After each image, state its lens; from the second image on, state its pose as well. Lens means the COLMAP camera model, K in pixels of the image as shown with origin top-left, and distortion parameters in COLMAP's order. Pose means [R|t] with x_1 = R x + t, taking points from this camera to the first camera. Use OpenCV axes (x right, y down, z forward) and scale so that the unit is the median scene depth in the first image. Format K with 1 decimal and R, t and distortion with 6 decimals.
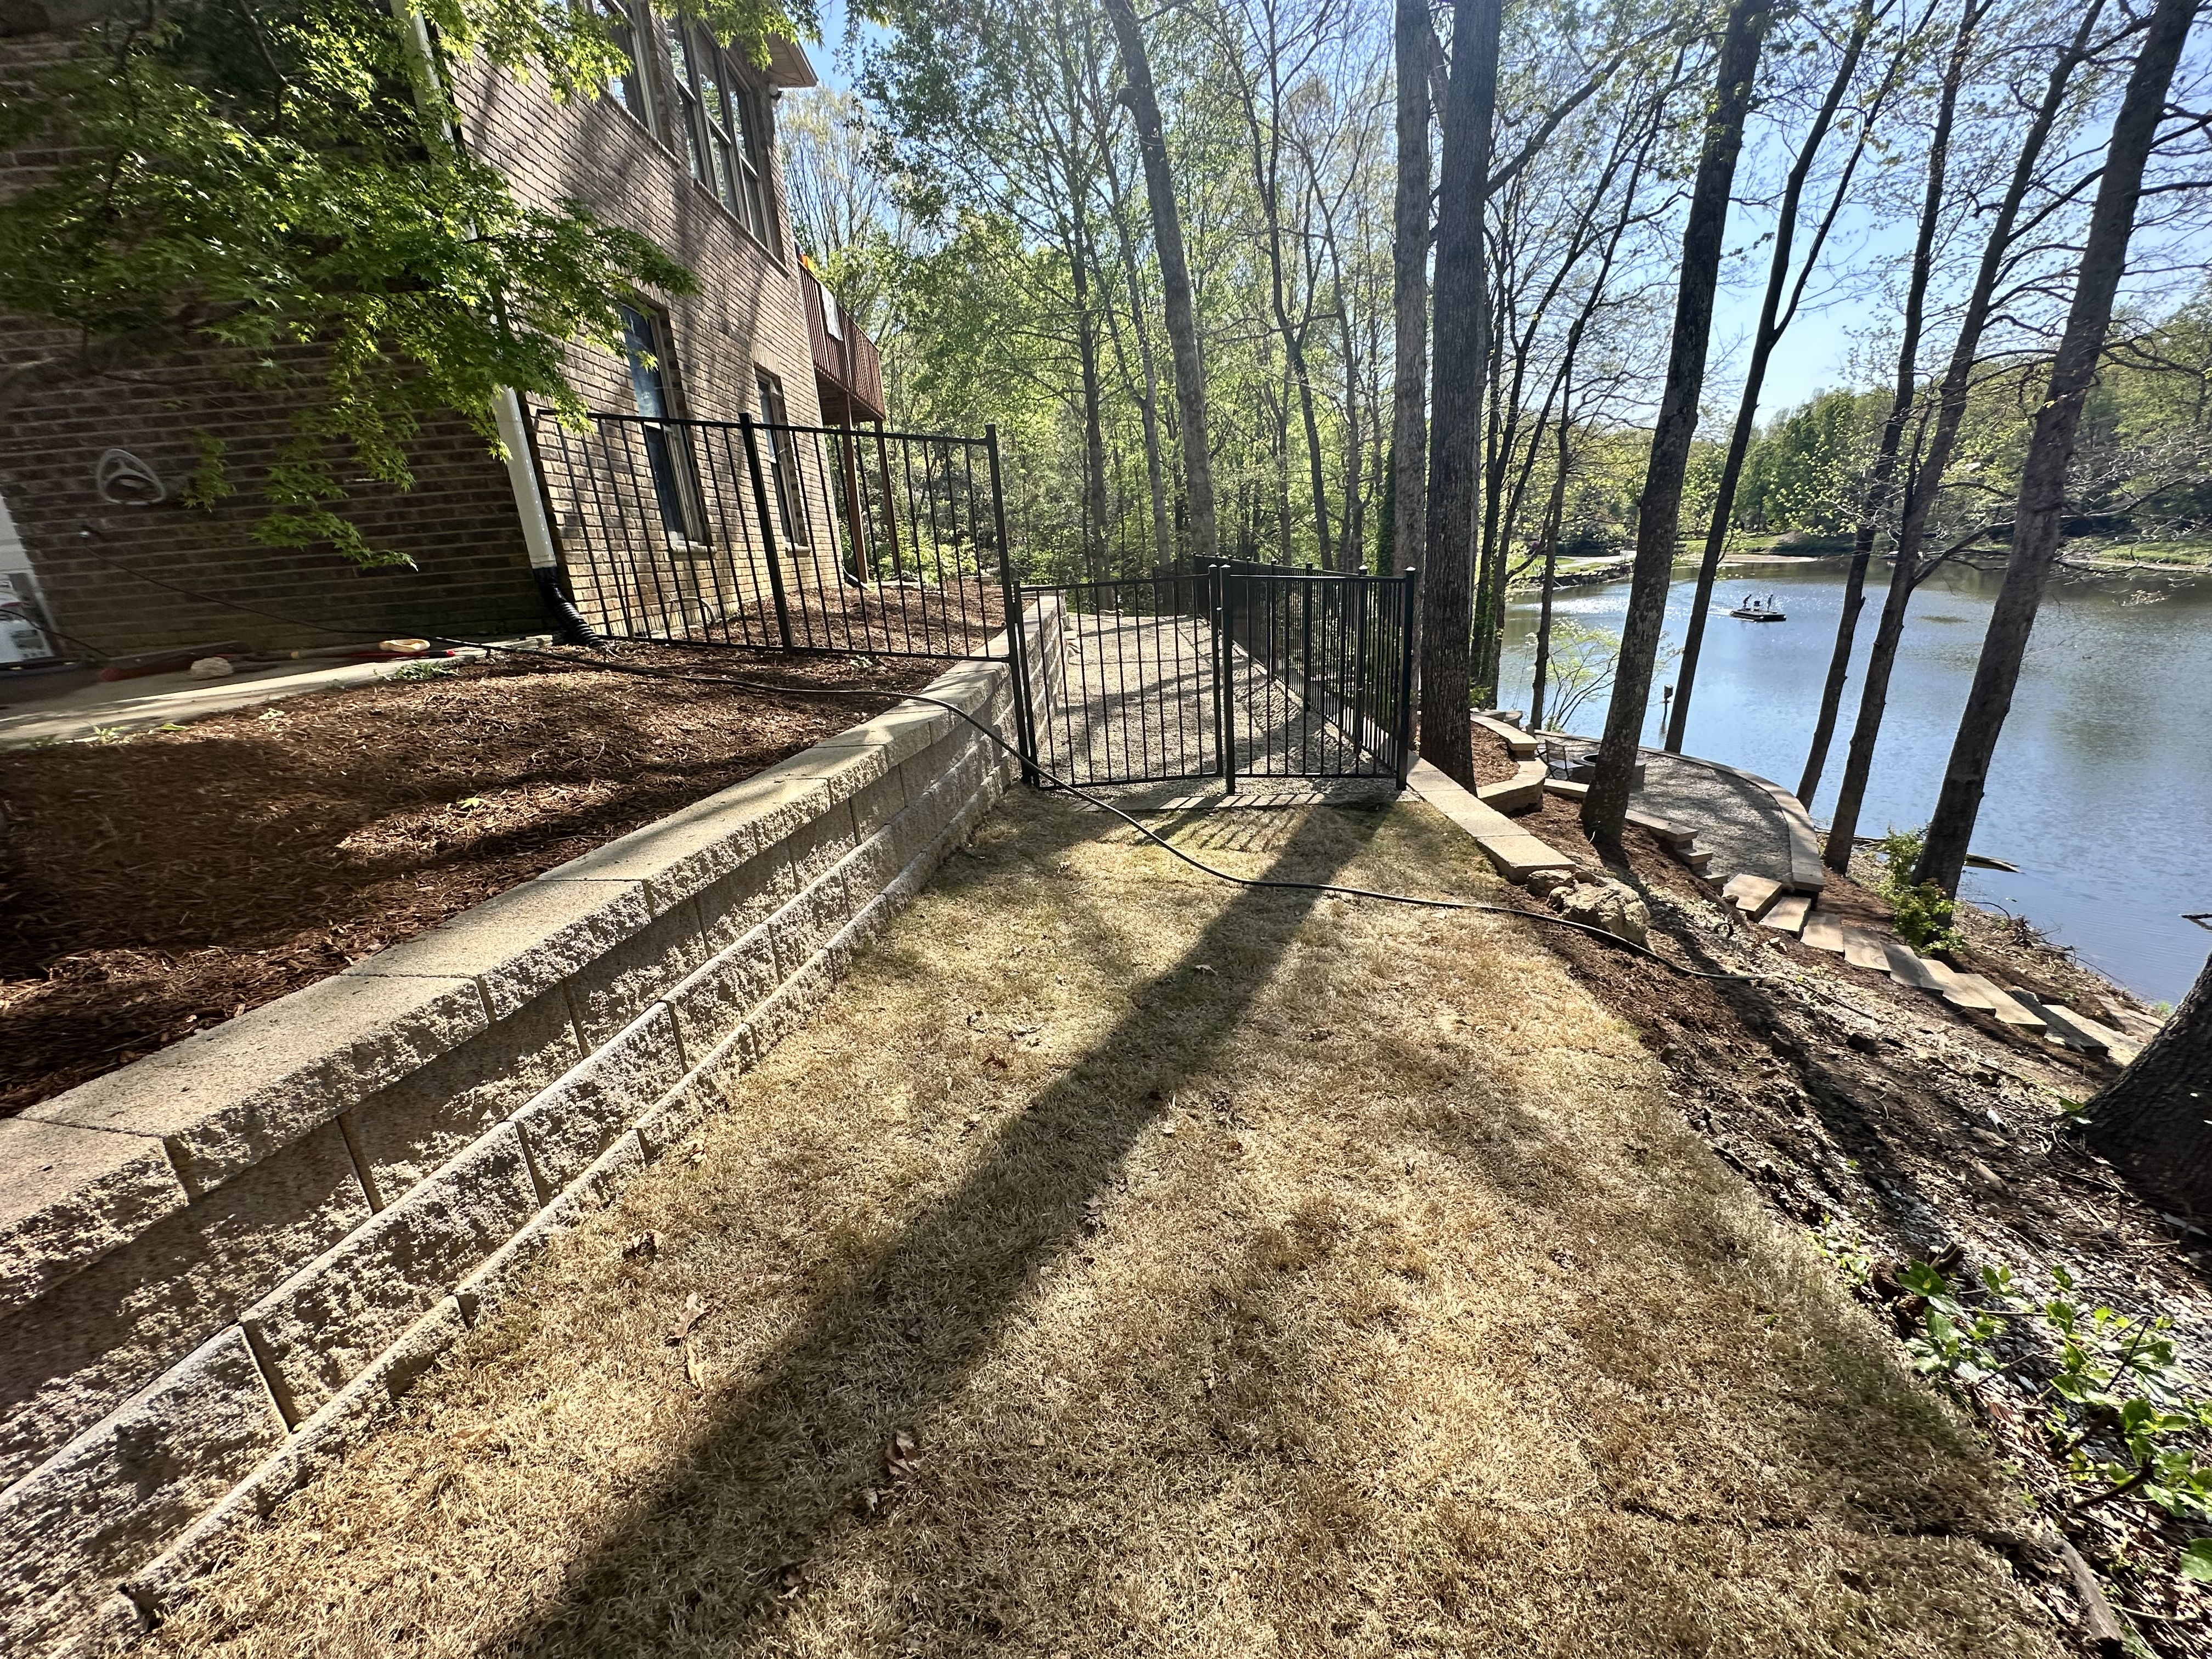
lens RADIAL K [[897.2, 0, 1112.5], [0, 897.2, 840.6], [0, 0, 1]] dist [-0.001734, 0.000135]
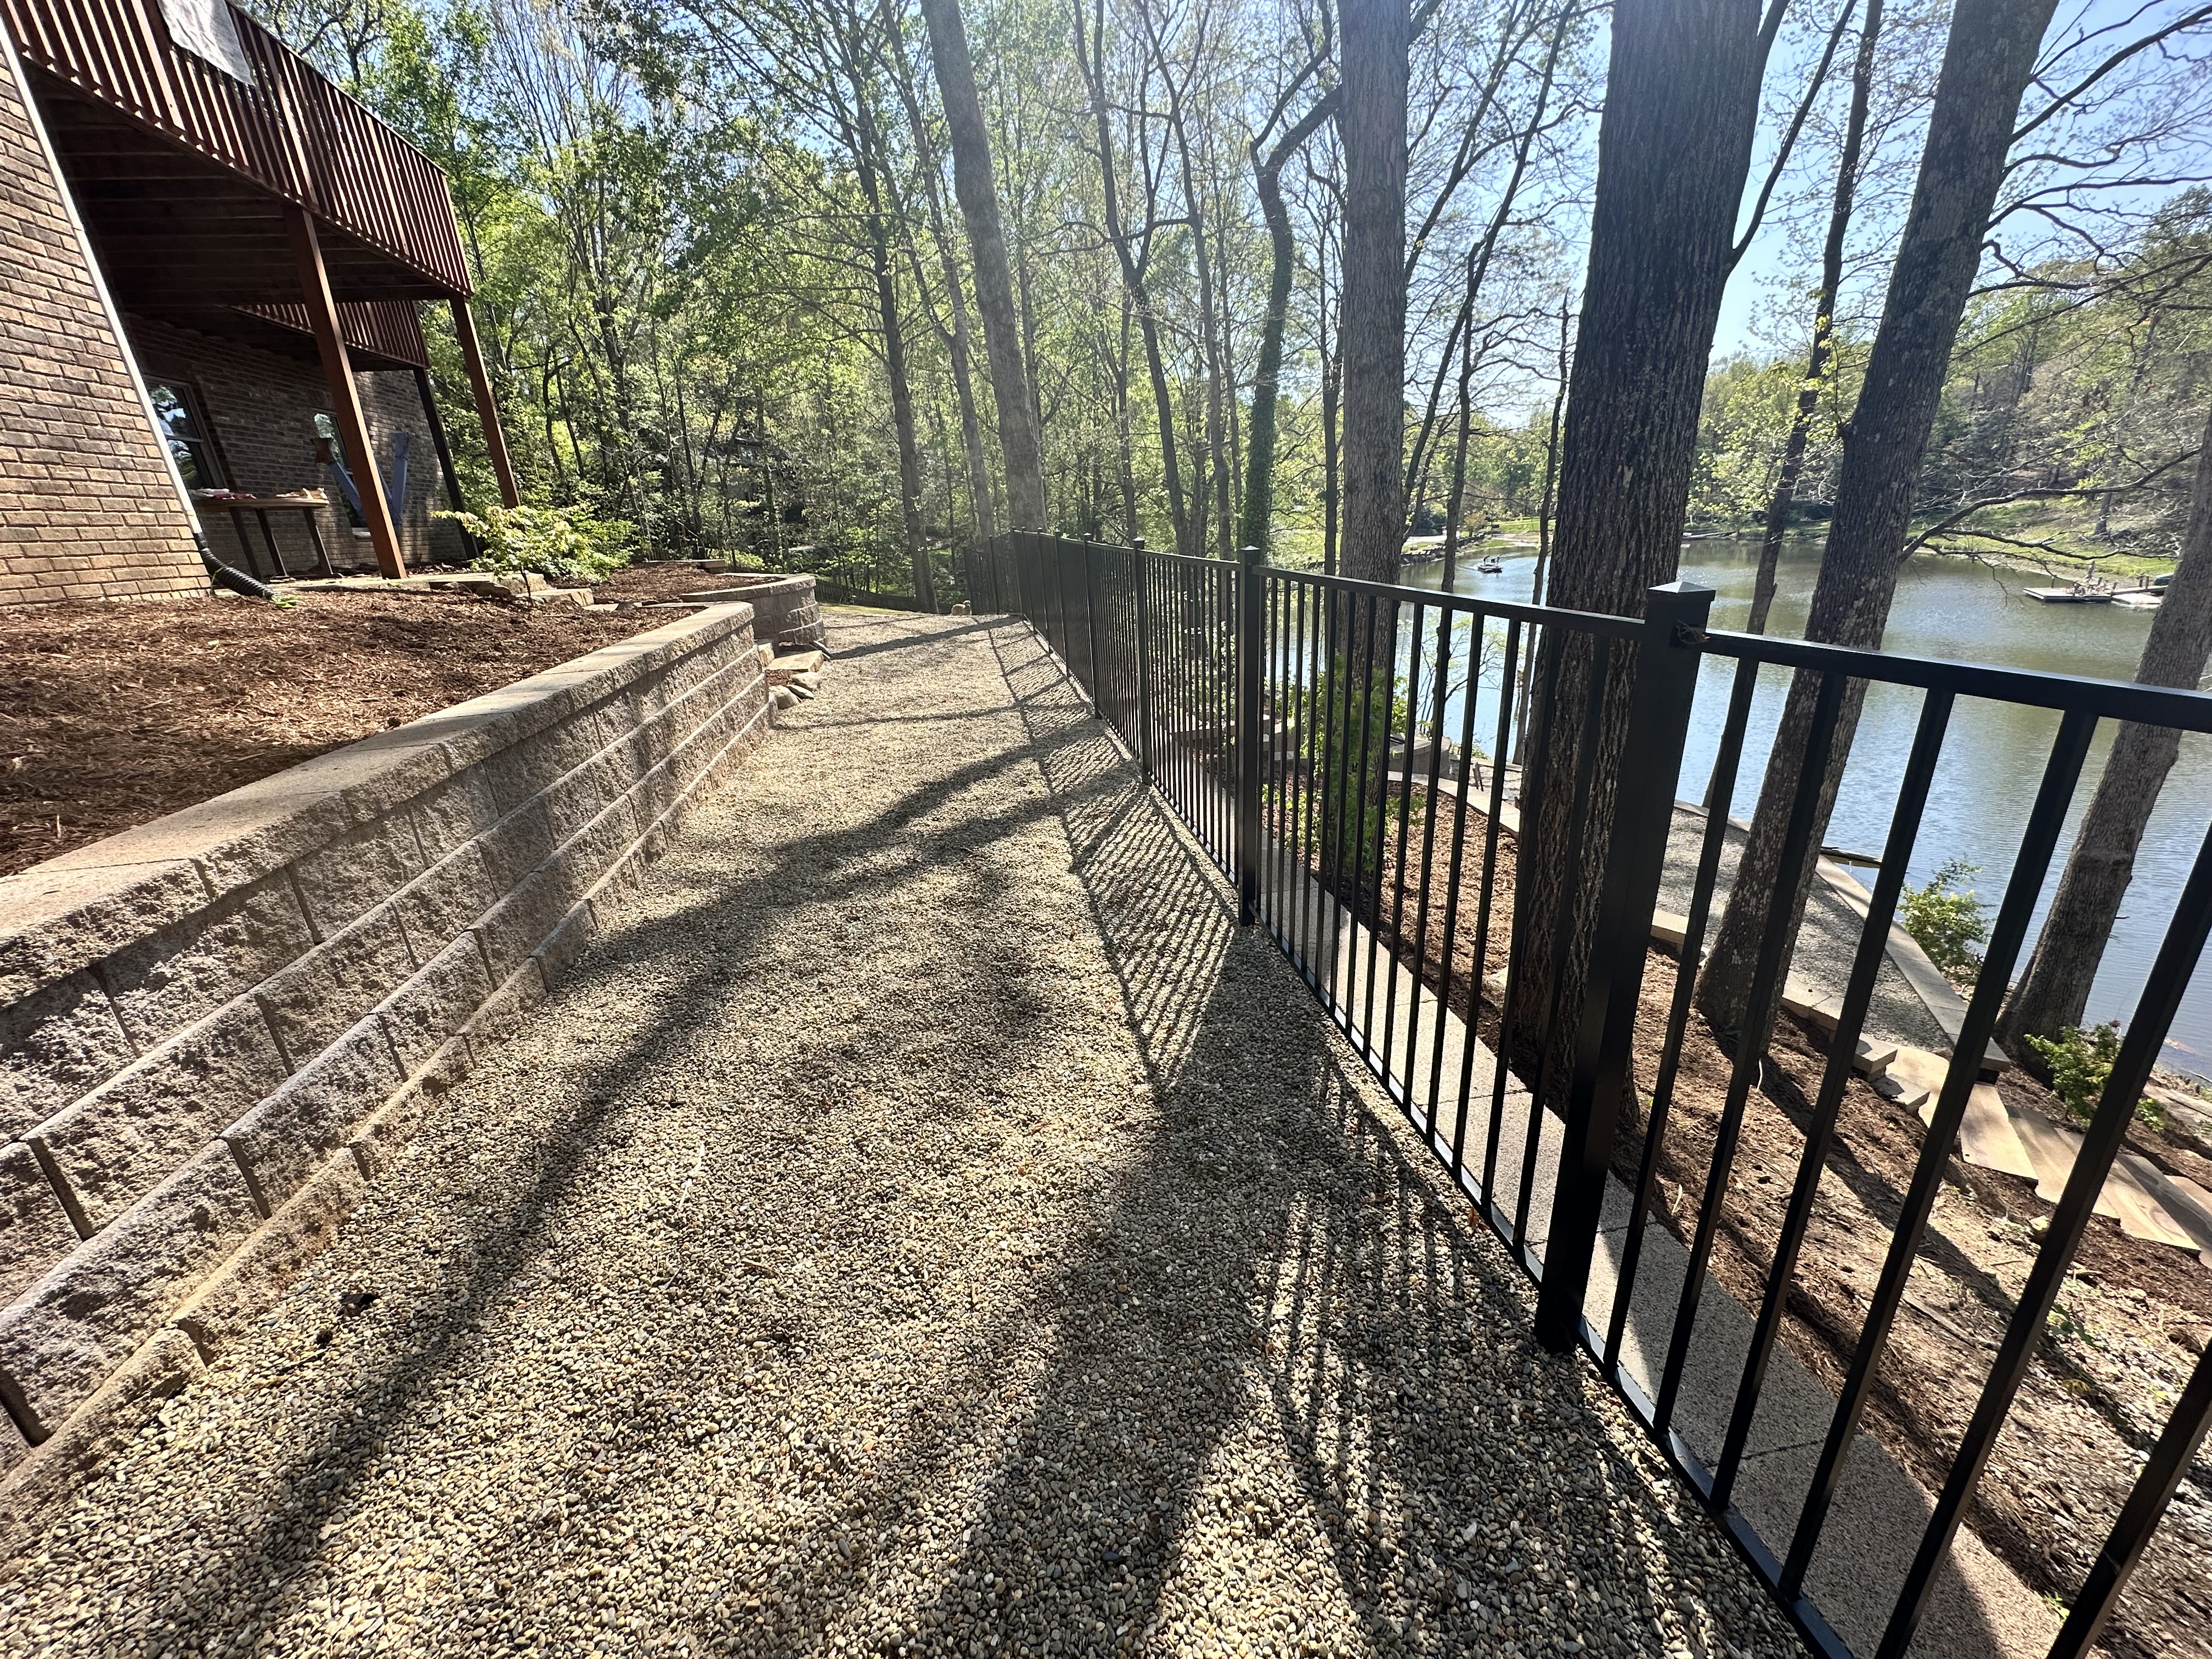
lens RADIAL K [[873.5, 0, 1106.0], [0, 873.5, 829.5], [0, 0, 1]] dist [-0.004374, 0.000138]
pose [[0.988820, -0.044658, 0.142269, 0.049632], [0.043060, 0.998970, 0.014299, -0.072326], [-0.142761, -0.008013, 0.989725, 0.249226]]
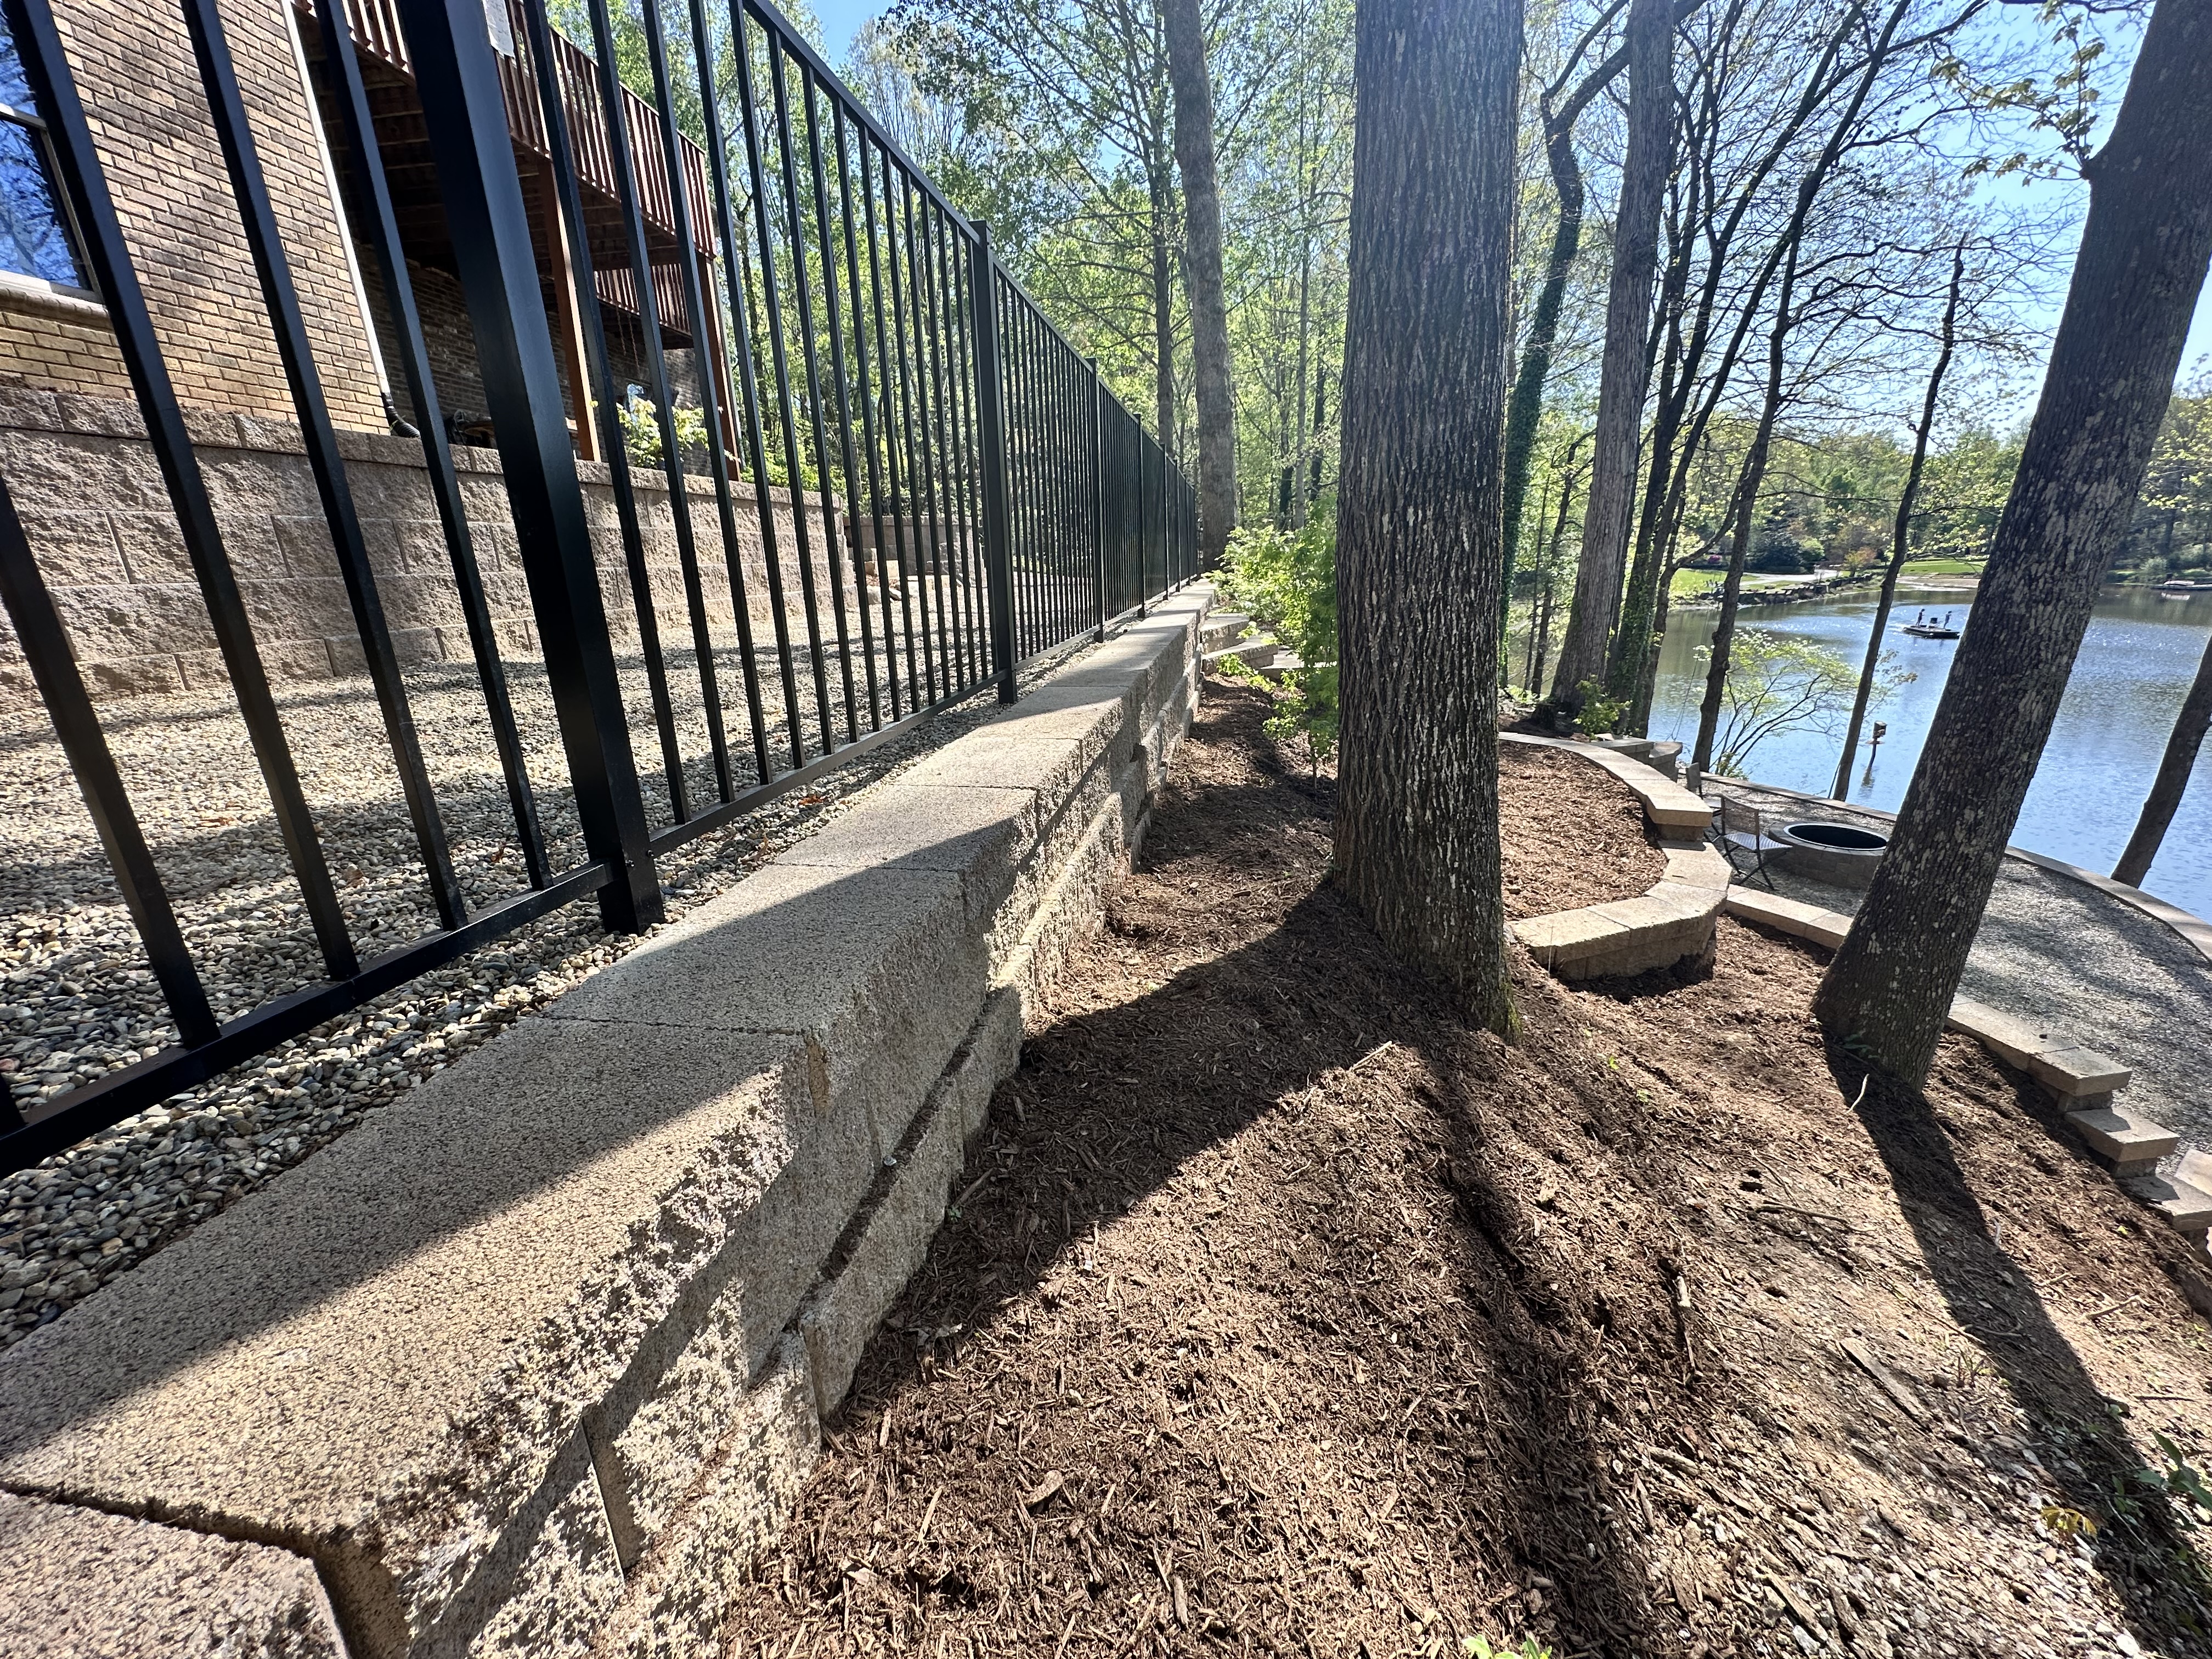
lens RADIAL K [[873.5, 0, 1106.0], [0, 873.5, 829.5], [0, 0, 1]] dist [-0.004374, 0.000138]
pose [[0.985937, 0.078445, -0.147560, 0.121543], [-0.080032, 0.996781, -0.004840, -0.038518], [0.146706, 0.016582, 0.989041, 0.266783]]
